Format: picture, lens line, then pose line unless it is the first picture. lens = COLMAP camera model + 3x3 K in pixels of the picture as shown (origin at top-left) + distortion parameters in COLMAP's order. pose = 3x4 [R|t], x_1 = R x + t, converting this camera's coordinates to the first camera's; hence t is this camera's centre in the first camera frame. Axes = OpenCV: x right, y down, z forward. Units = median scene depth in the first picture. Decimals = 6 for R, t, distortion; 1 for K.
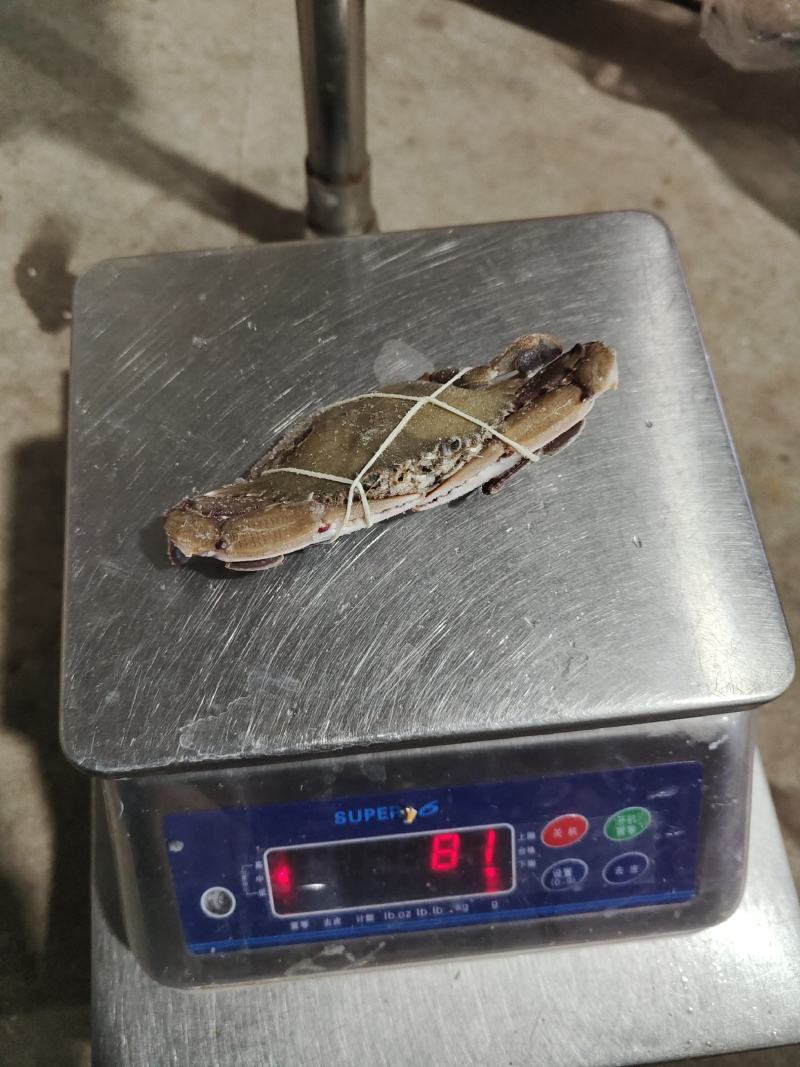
lens RADIAL K [[765.4, 0, 382.7], [0, 765.4, 534.0], [0, 0, 1]] dist [0.003319, -0.020278]
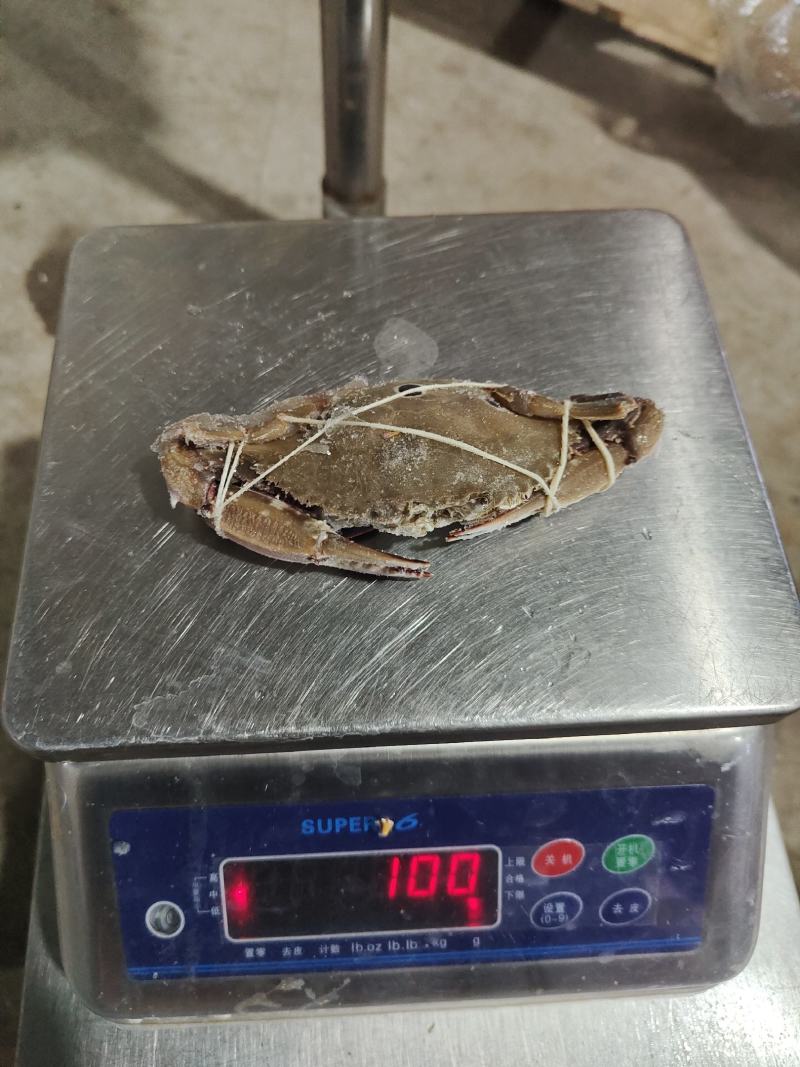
lens RADIAL K [[769.8, 0, 383.9], [0, 769.8, 515.5], [0, 0, 1]] dist [0.000670, -0.028819]
pose [[0.998507, 0.054434, -0.004628, 0.016800], [-0.054625, 0.993574, -0.099129, 0.089056], [-0.000797, 0.099234, 0.995064, 0.066519]]
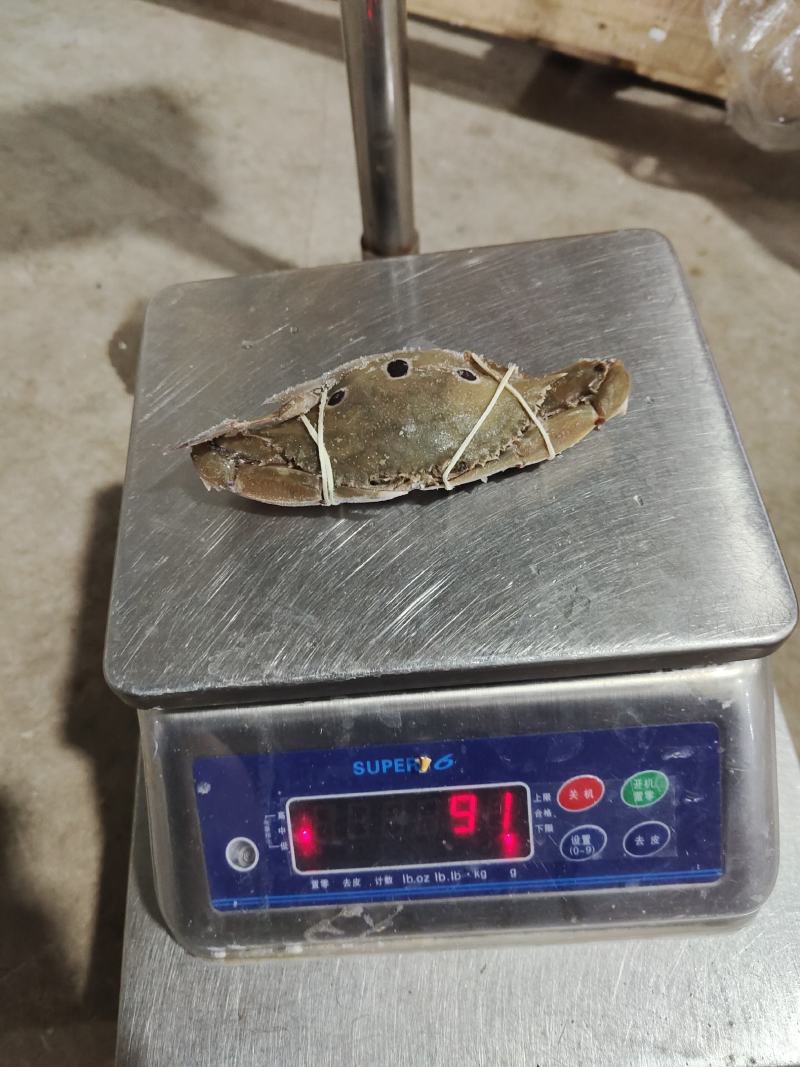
lens RADIAL K [[765.4, 0, 382.7], [0, 765.4, 534.0], [0, 0, 1]] dist [0.003319, -0.020278]
pose [[0.995141, -0.000025, -0.098463, 0.075998], [-0.014661, 0.988815, -0.148426, 0.199912], [0.097366, 0.149148, 0.984010, -0.067683]]
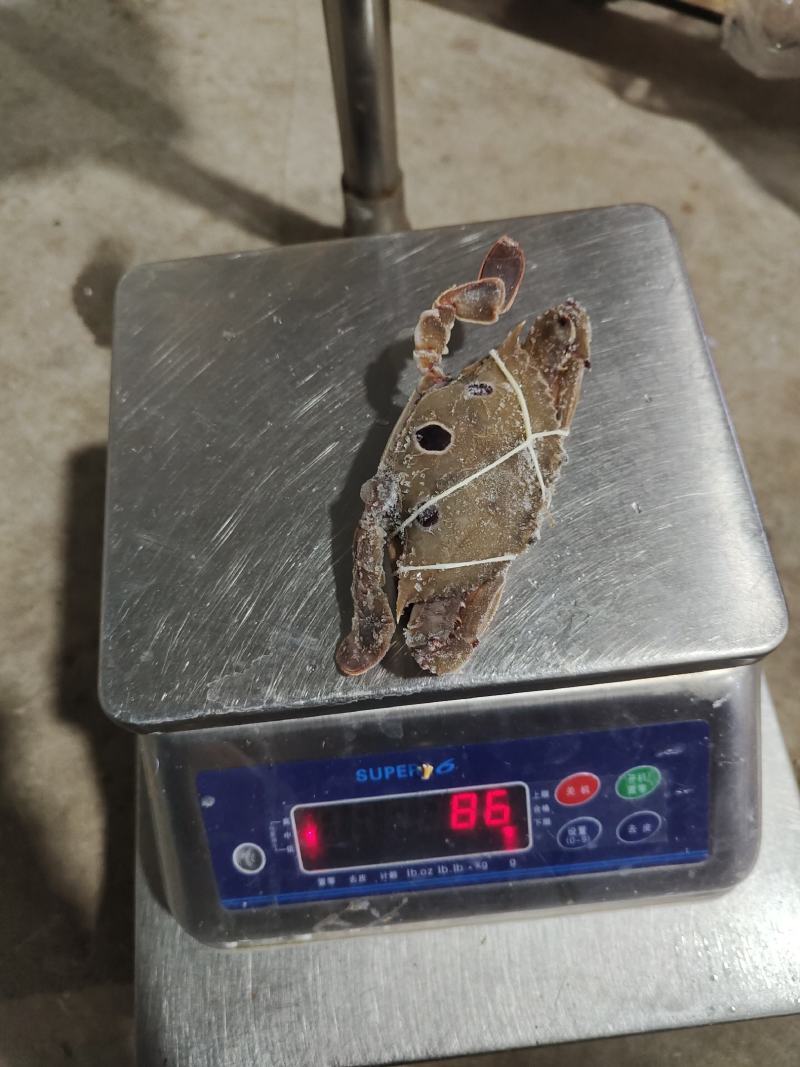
lens RADIAL K [[768.7, 0, 413.4], [0, 768.7, 530.7], [0, 0, 1]] dist [-0.008603, -0.005468]
pose [[0.999081, -0.016022, -0.039752, 0.060566], [0.014668, 0.999310, -0.034119, 0.066851], [0.040271, 0.033505, 0.998627, -0.065048]]
